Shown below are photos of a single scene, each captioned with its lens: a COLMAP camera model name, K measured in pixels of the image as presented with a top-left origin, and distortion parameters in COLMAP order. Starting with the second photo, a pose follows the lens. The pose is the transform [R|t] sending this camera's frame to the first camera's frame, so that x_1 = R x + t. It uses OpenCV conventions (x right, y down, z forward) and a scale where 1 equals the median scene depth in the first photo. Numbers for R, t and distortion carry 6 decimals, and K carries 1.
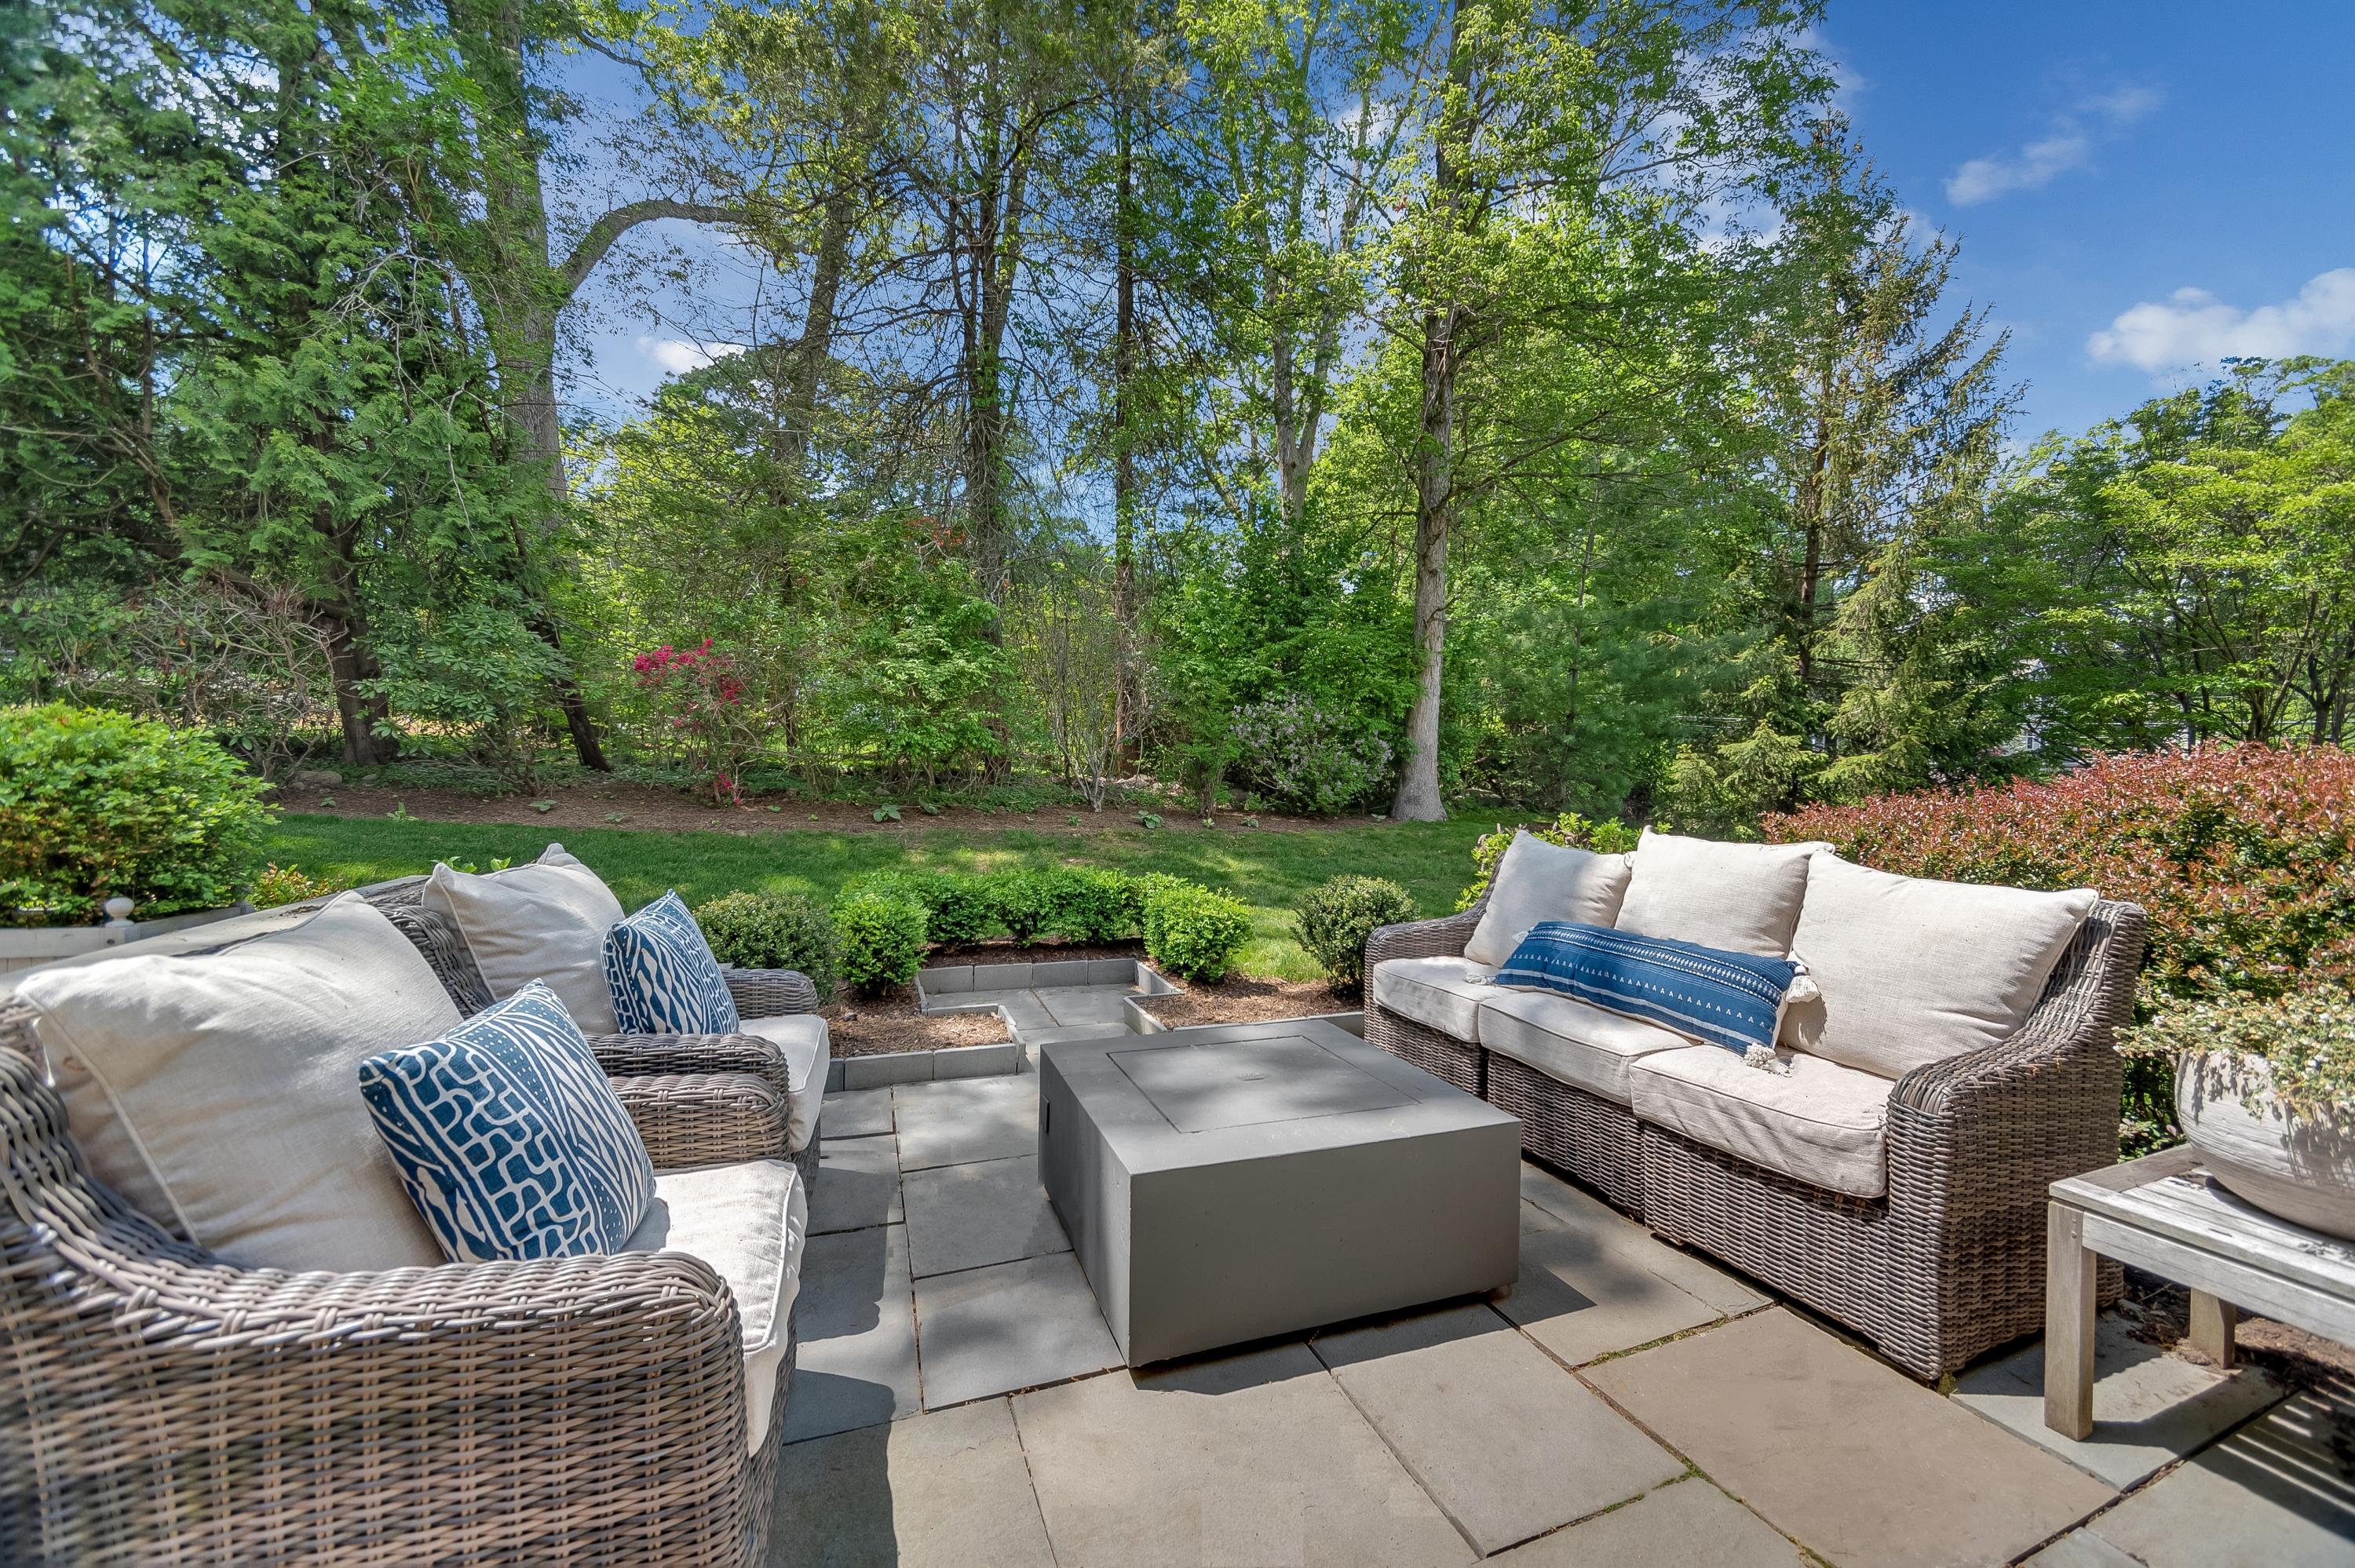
lens RADIAL K [[898.8, 0, 1173.7], [0, 898.8, 775.7], [0, 0, 1]] dist [-0.000071, -0.009257]
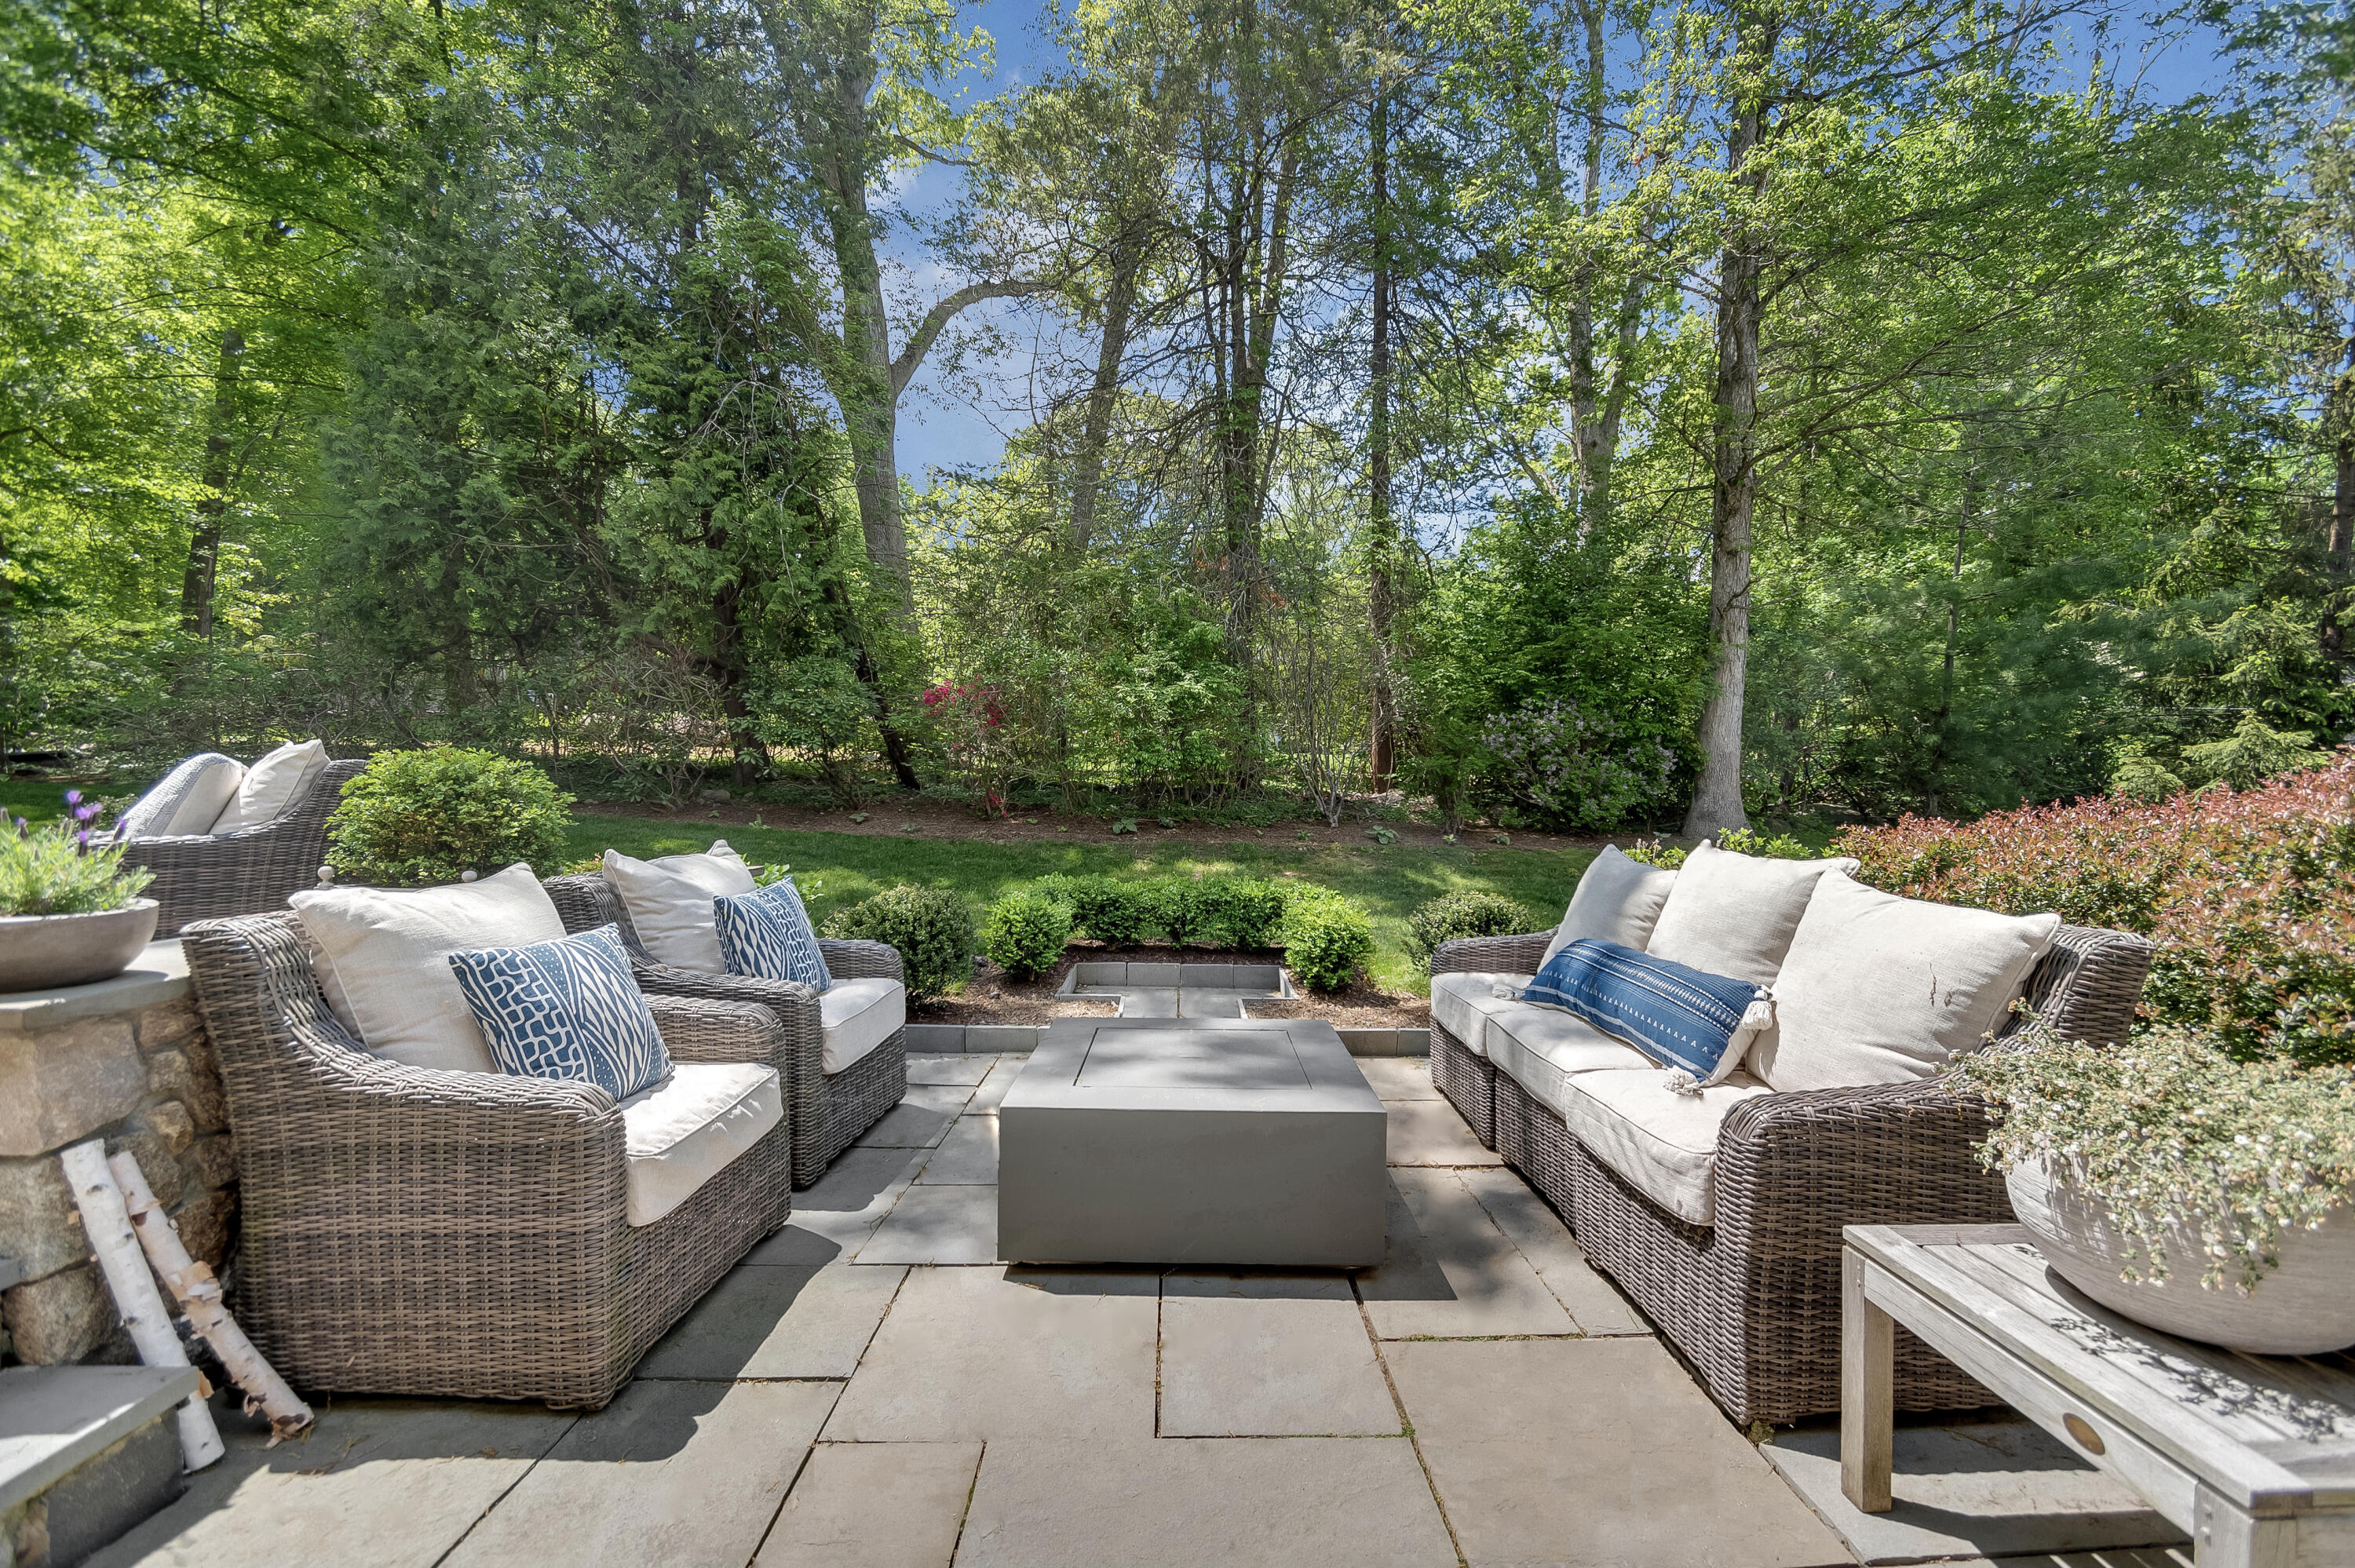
lens RADIAL K [[923.5, 0, 1177.5], [0, 923.5, 784.0], [0, 0, 1]] dist [0.009673, -0.014592]
pose [[0.939638, -0.007828, -0.342081, 0.434631], [0.005081, 0.999947, -0.008925, 0.005691], [0.342132, 0.006649, 0.939628, -0.088008]]
